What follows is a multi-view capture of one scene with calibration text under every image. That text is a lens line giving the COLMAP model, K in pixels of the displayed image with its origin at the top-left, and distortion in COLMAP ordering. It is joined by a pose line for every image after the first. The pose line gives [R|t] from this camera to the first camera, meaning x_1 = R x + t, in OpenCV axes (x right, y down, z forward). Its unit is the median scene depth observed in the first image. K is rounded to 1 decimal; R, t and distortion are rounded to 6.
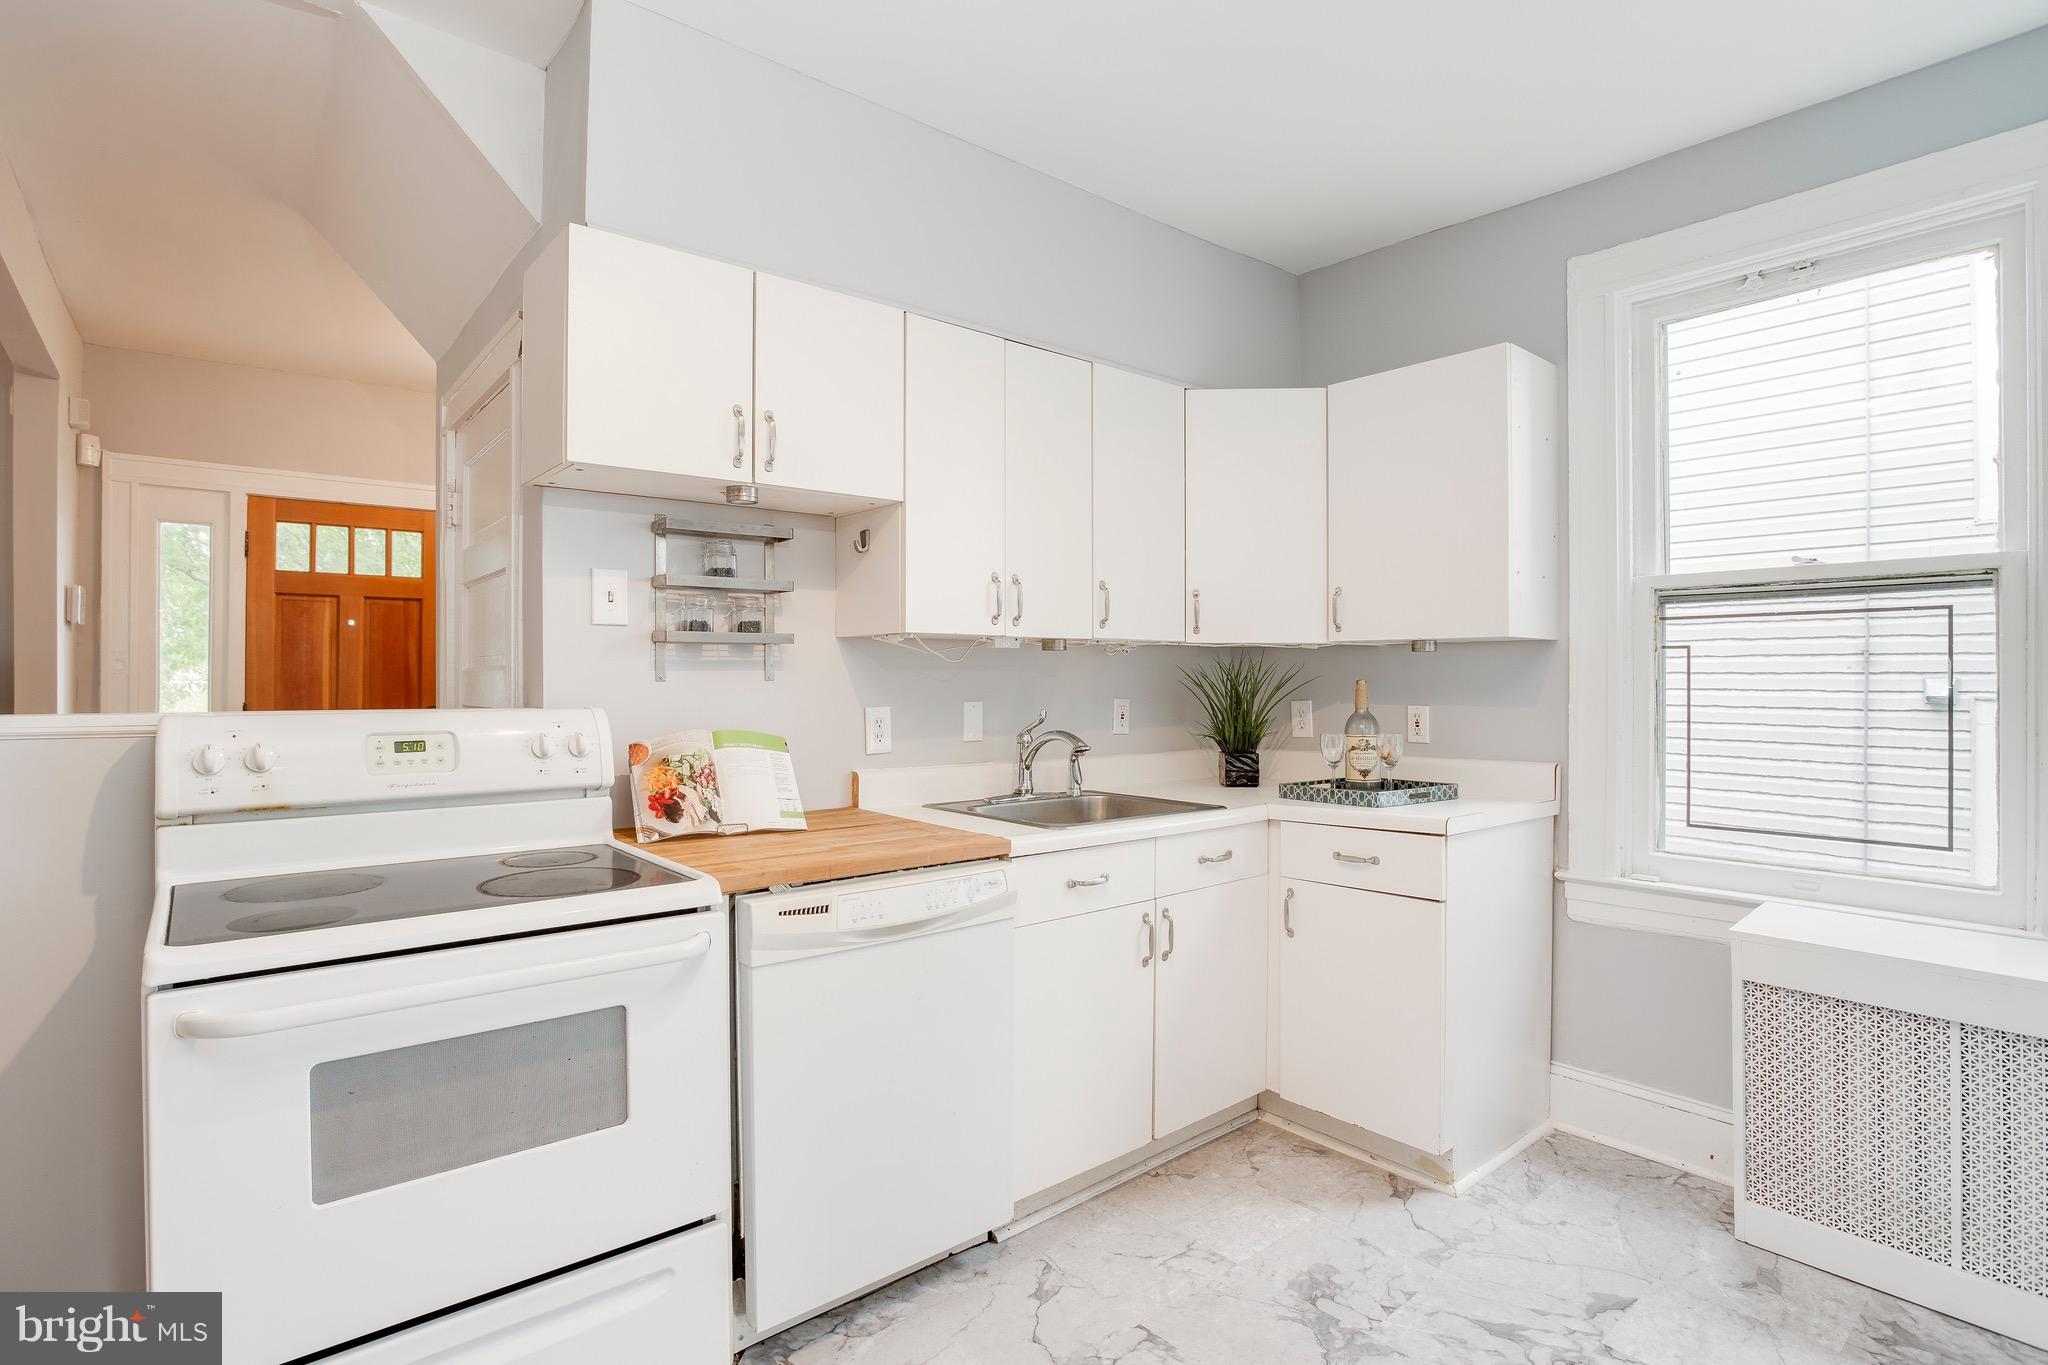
lens RADIAL K [[1004.4, 0, 1011.1], [0, 1004.4, 675.6], [0, 0, 1]] dist [-0.069188, 0.024982]
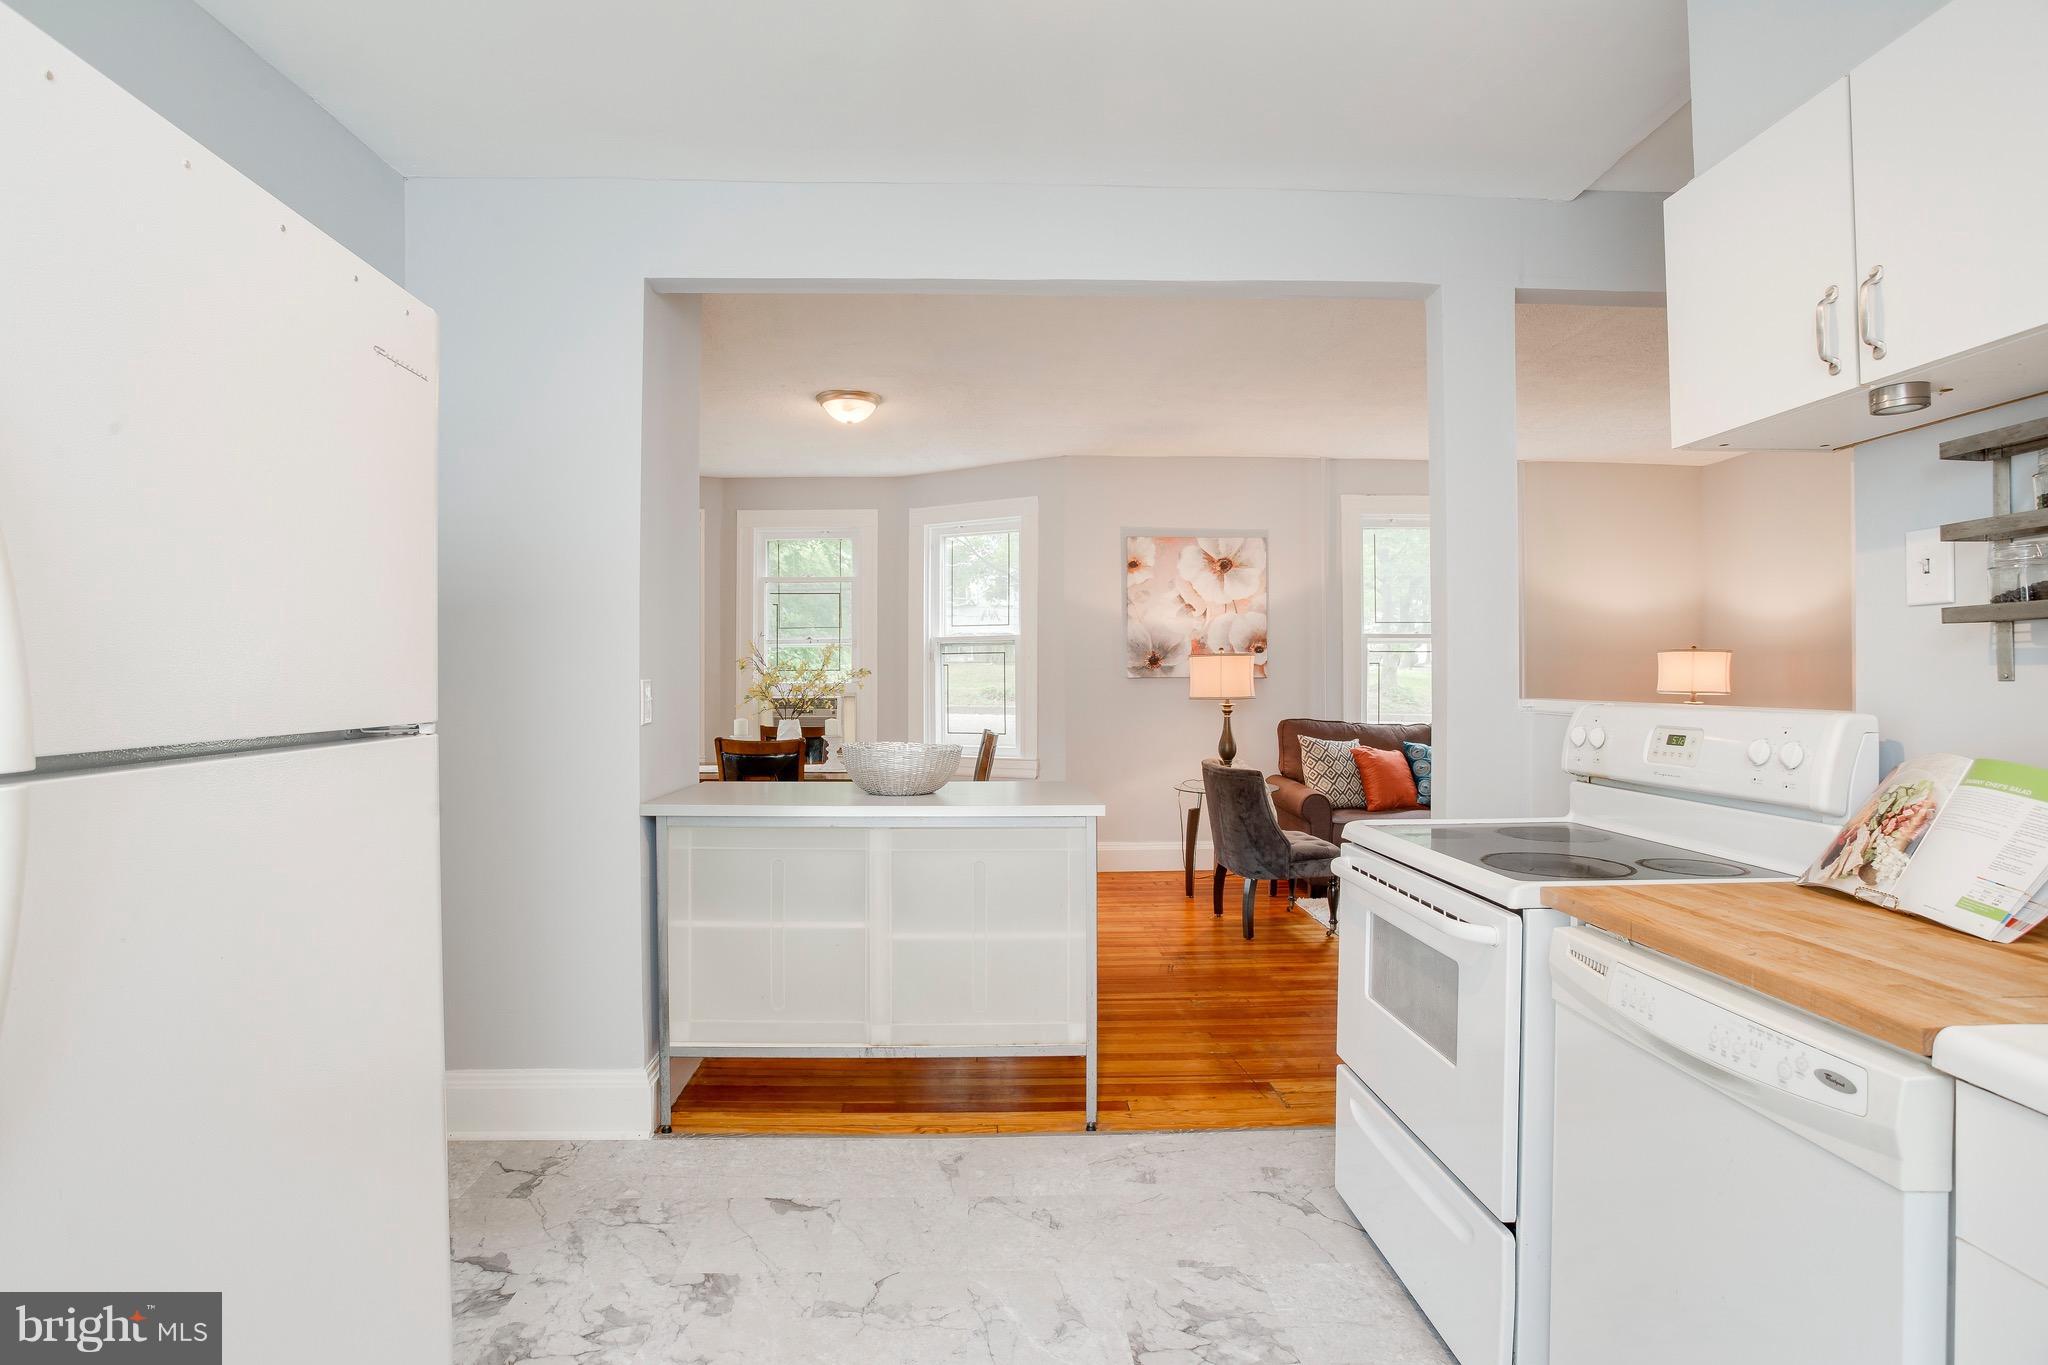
lens RADIAL K [[1004.4, 0, 1011.1], [0, 1004.4, 675.6], [0, 0, 1]] dist [-0.069188, 0.024982]
pose [[-0.616516, -0.004174, -0.787331, 0.525742], [-0.000812, 0.999989, -0.004665, 0.004994], [0.787342, -0.002236, -0.616513, 0.824850]]
